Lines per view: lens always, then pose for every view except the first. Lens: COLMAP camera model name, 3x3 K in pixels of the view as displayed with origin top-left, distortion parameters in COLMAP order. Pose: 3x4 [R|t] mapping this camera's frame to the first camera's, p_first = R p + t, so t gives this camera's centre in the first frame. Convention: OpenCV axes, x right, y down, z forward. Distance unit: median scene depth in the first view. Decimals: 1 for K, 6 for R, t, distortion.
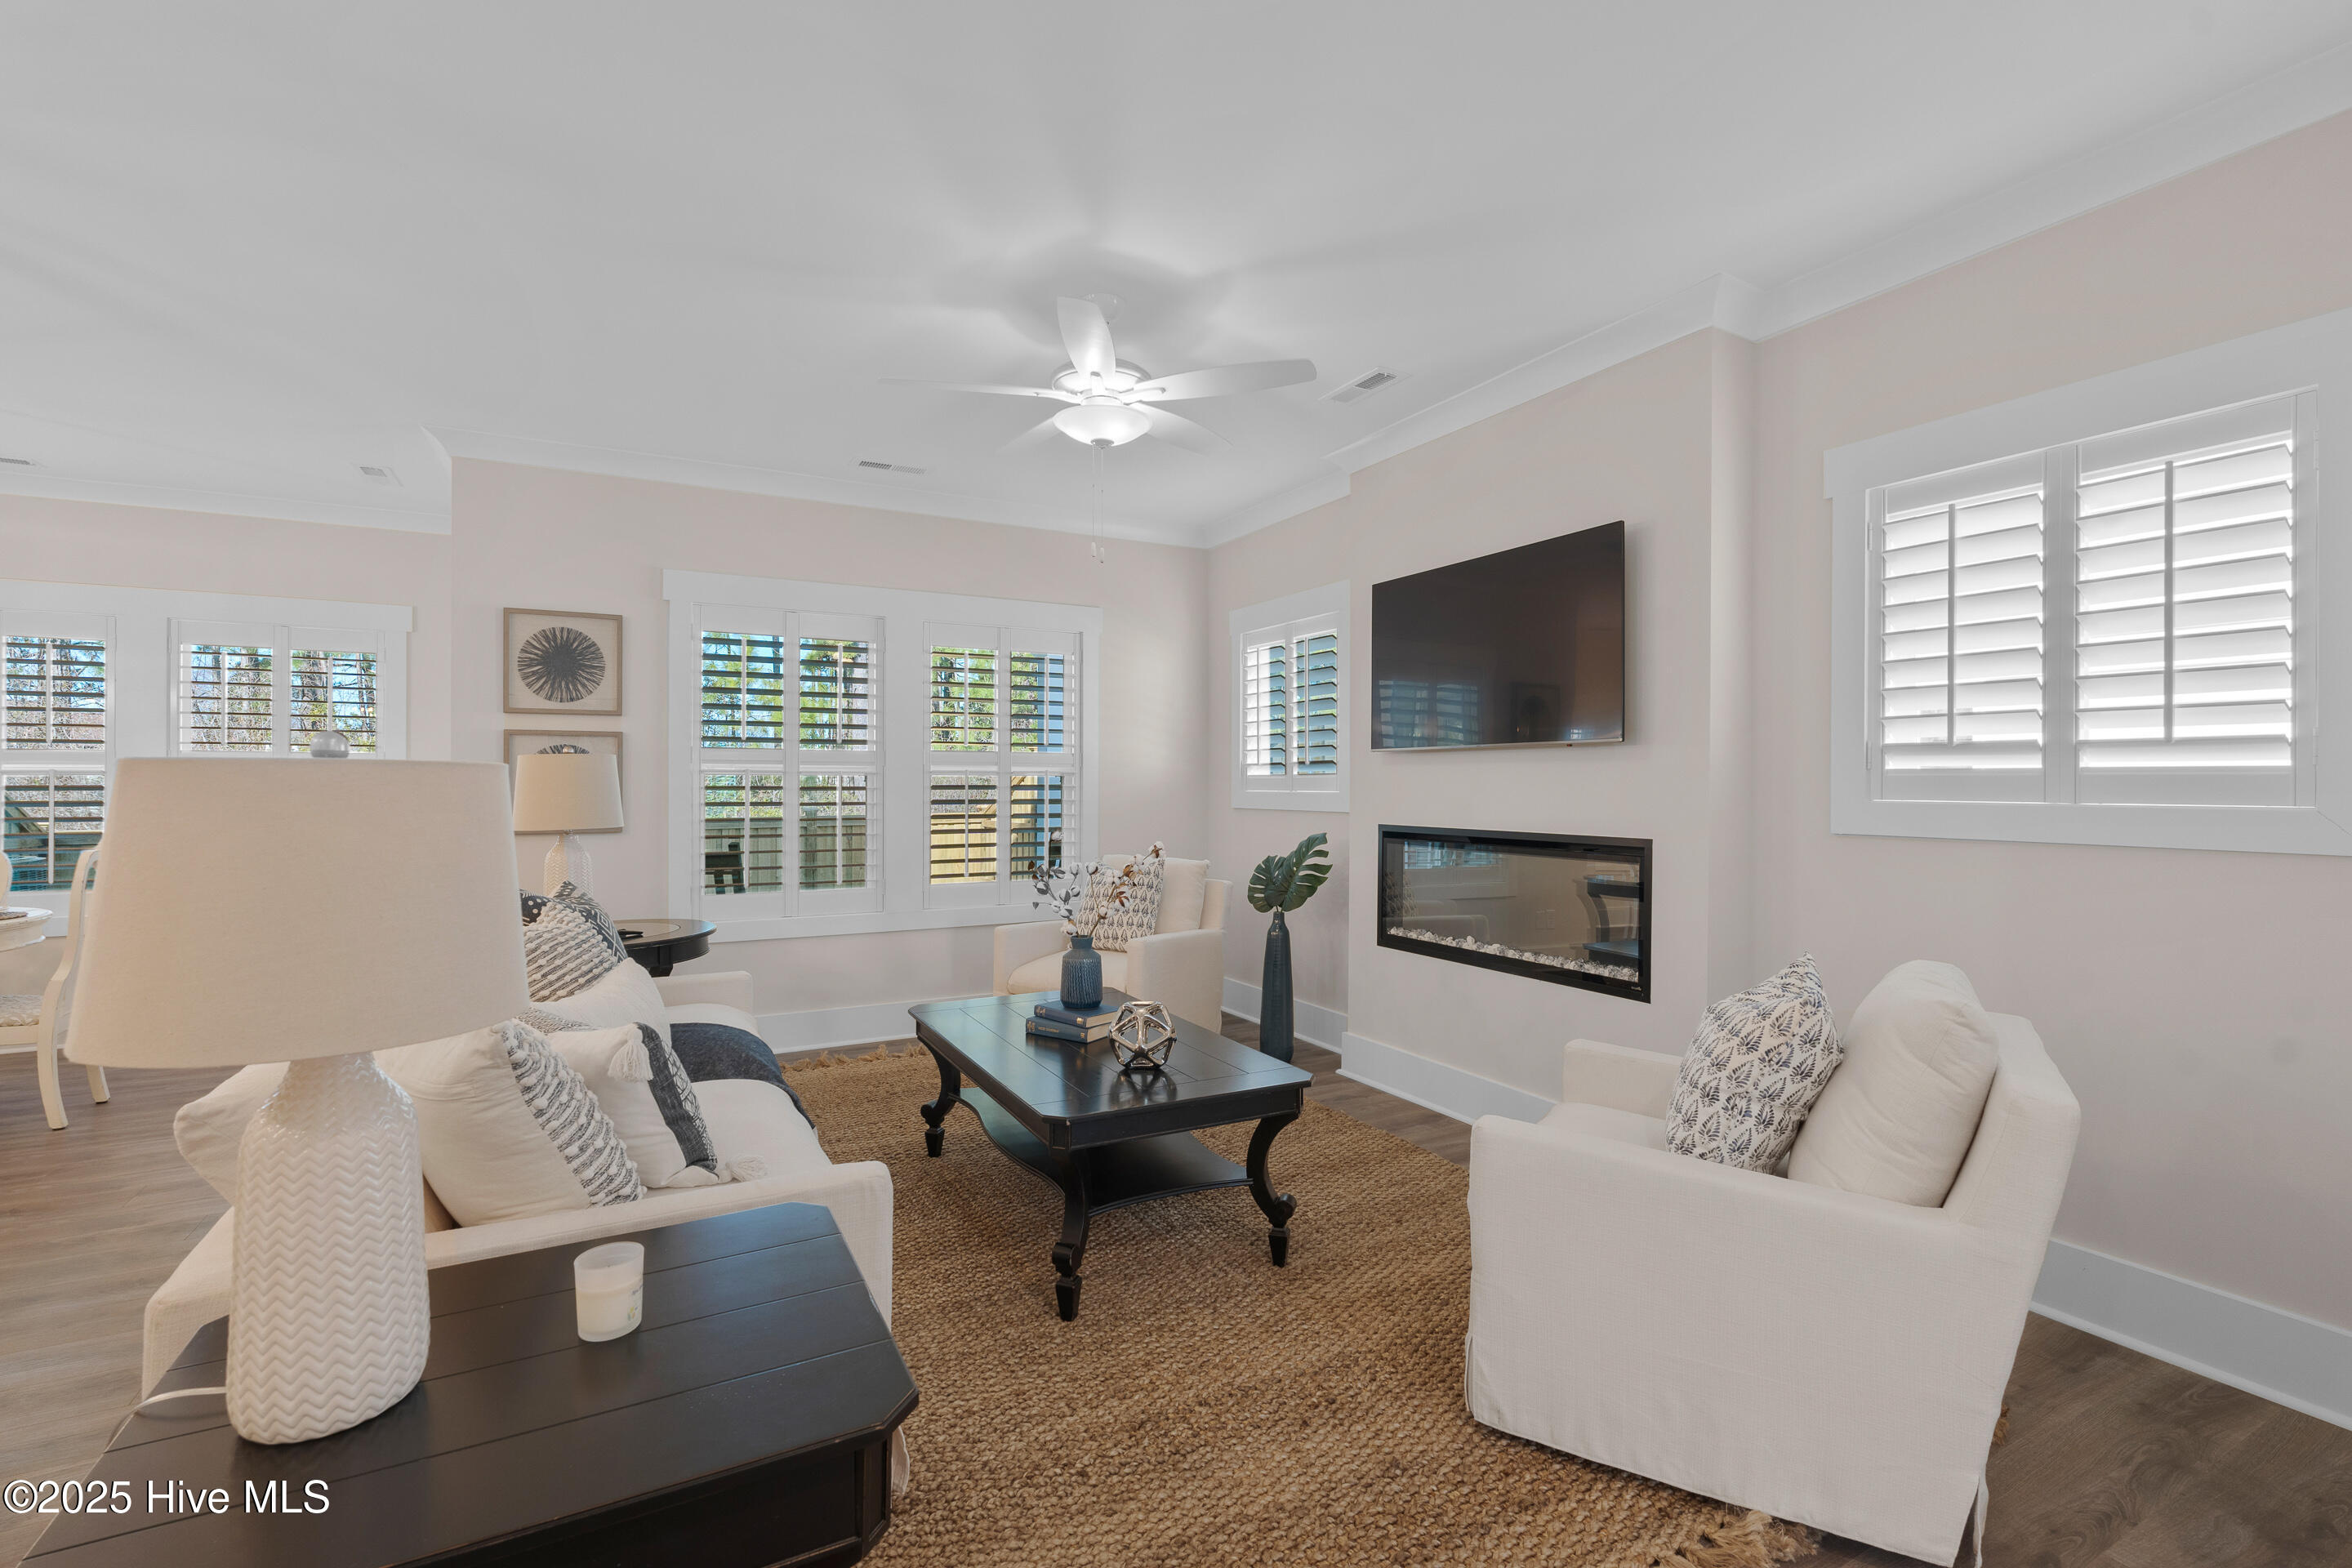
lens RADIAL K [[1031.7, 0, 1151.3], [0, 1031.7, 778.3], [0, 0, 1]] dist [-0.004242, -0.000703]
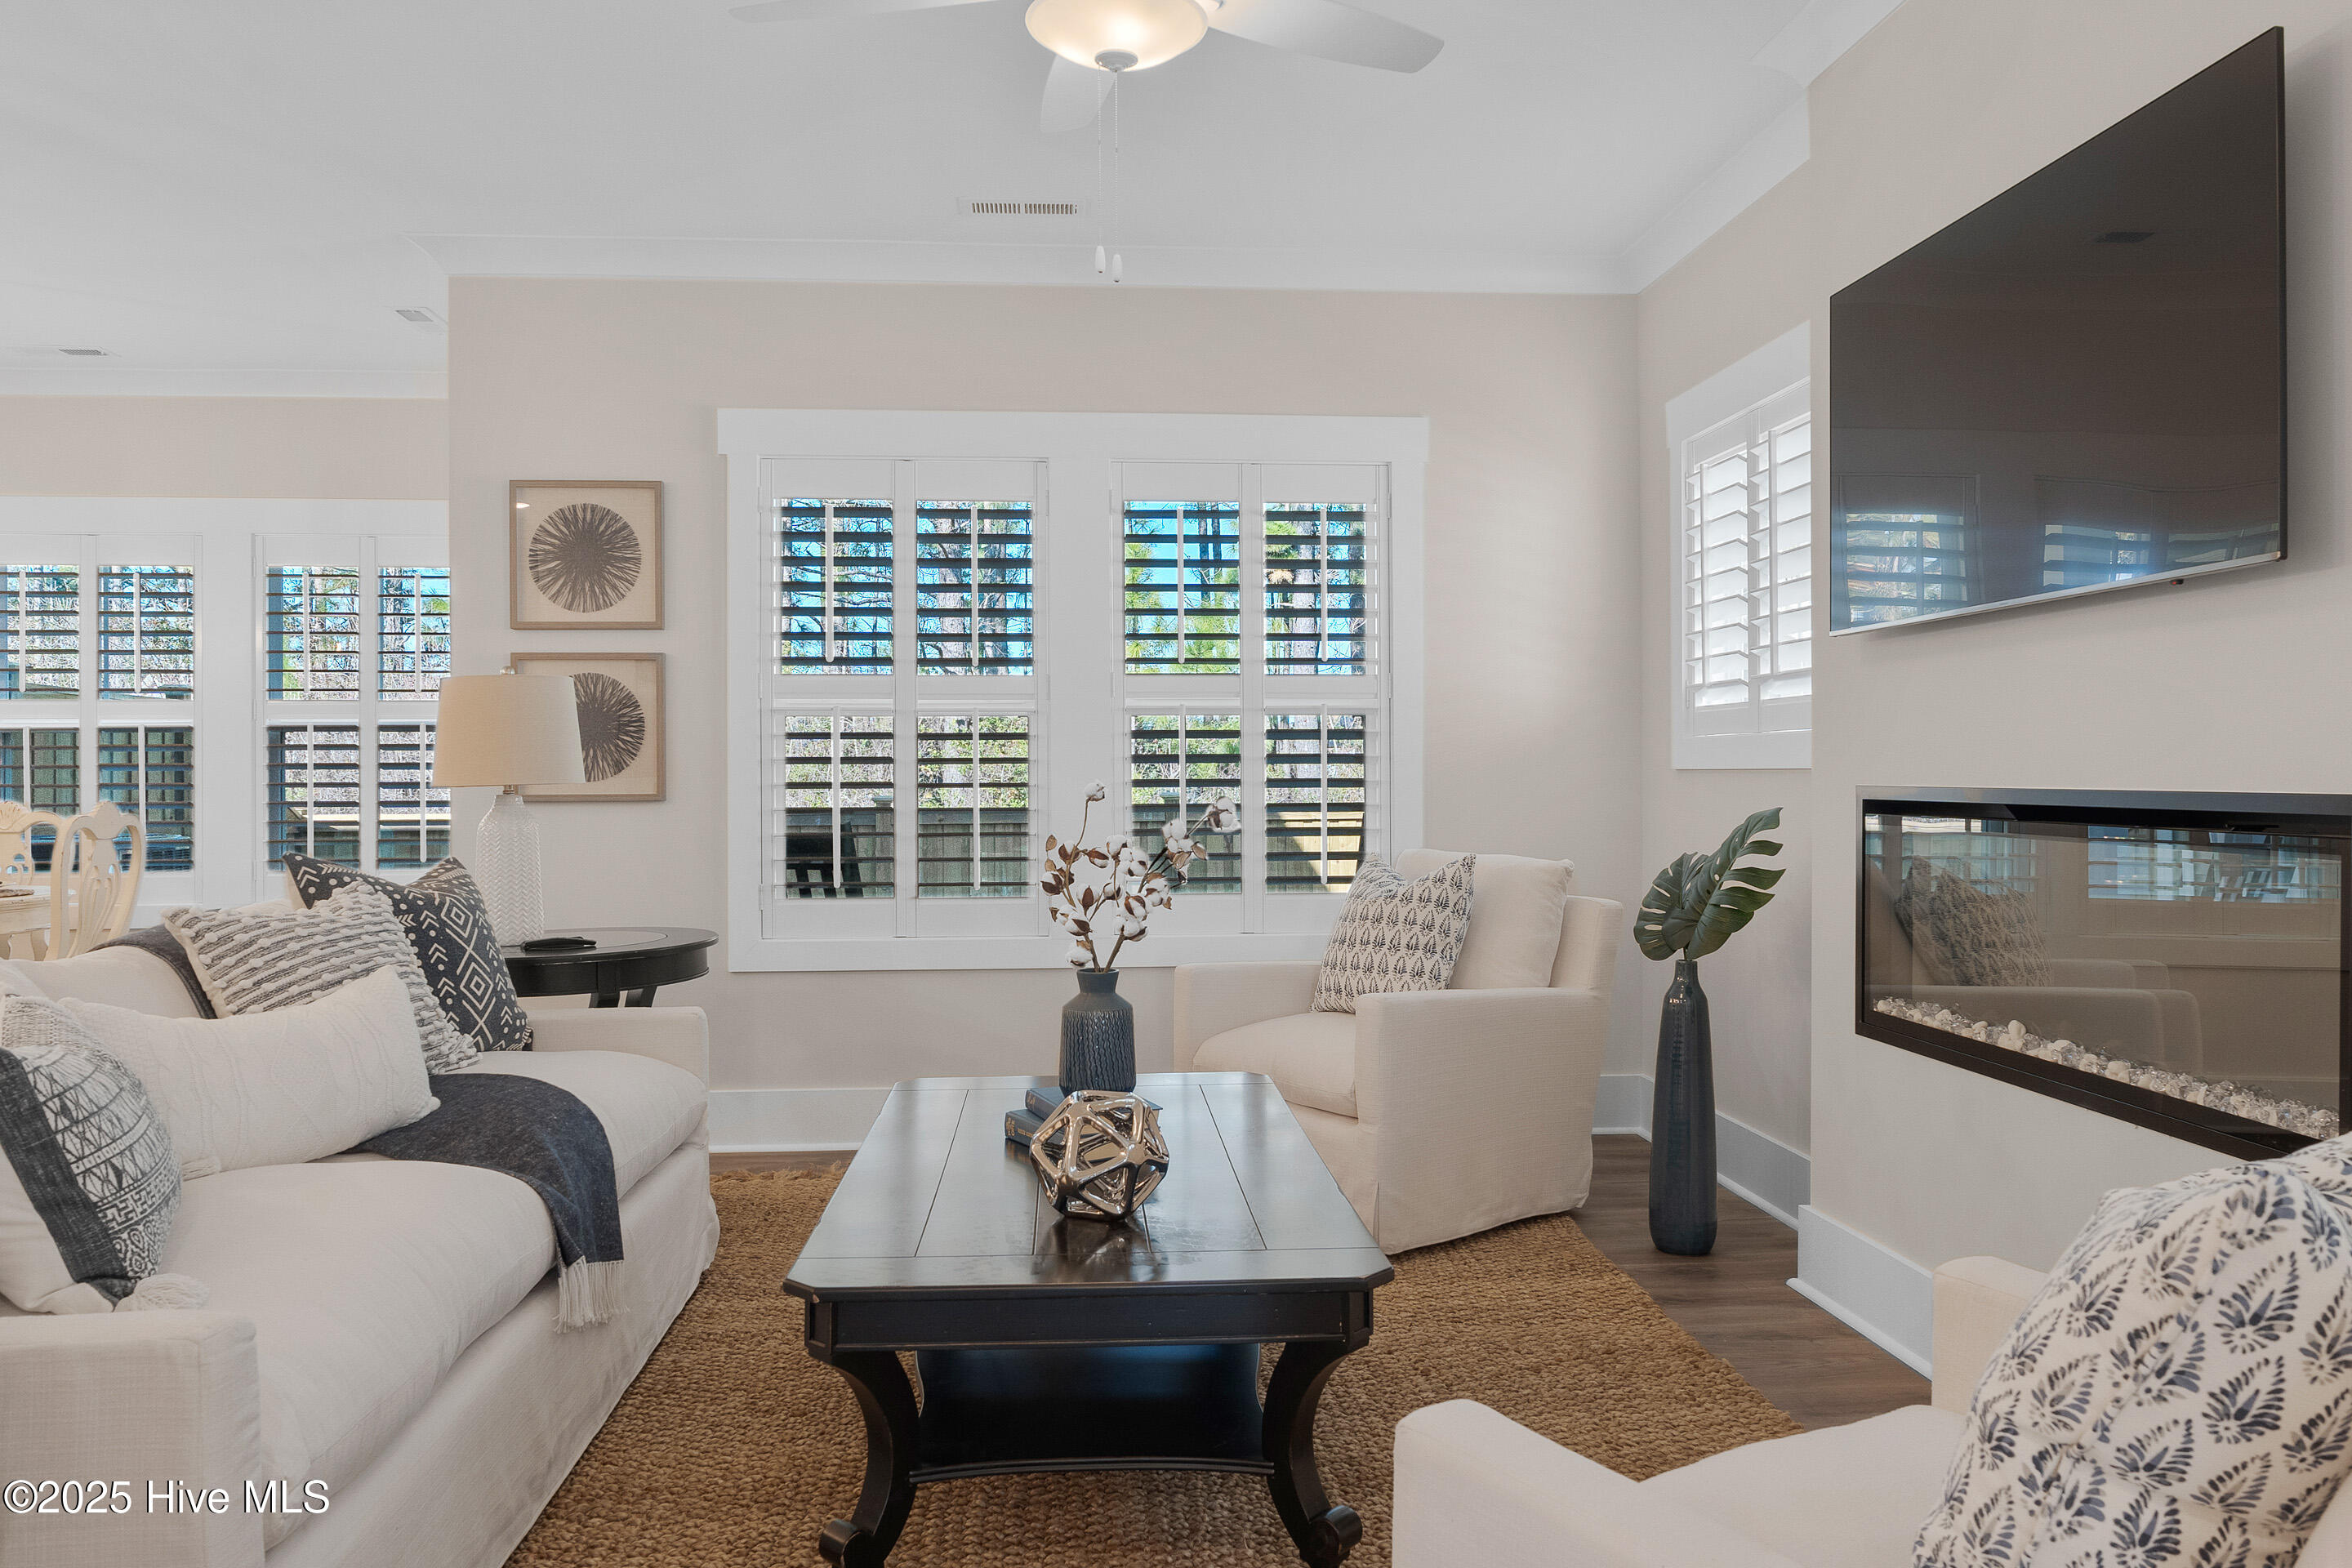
lens RADIAL K [[1611.9, 0, 1185.2], [0, 1611.9, 764.4], [0, 0, 1]] dist [-0.003716, -0.003428]
pose [[0.916091, -0.007100, -0.400908, 0.232529], [0.006774, 0.999975, -0.002230, 0.033818], [0.400914, -0.000673, 0.916115, 0.172389]]
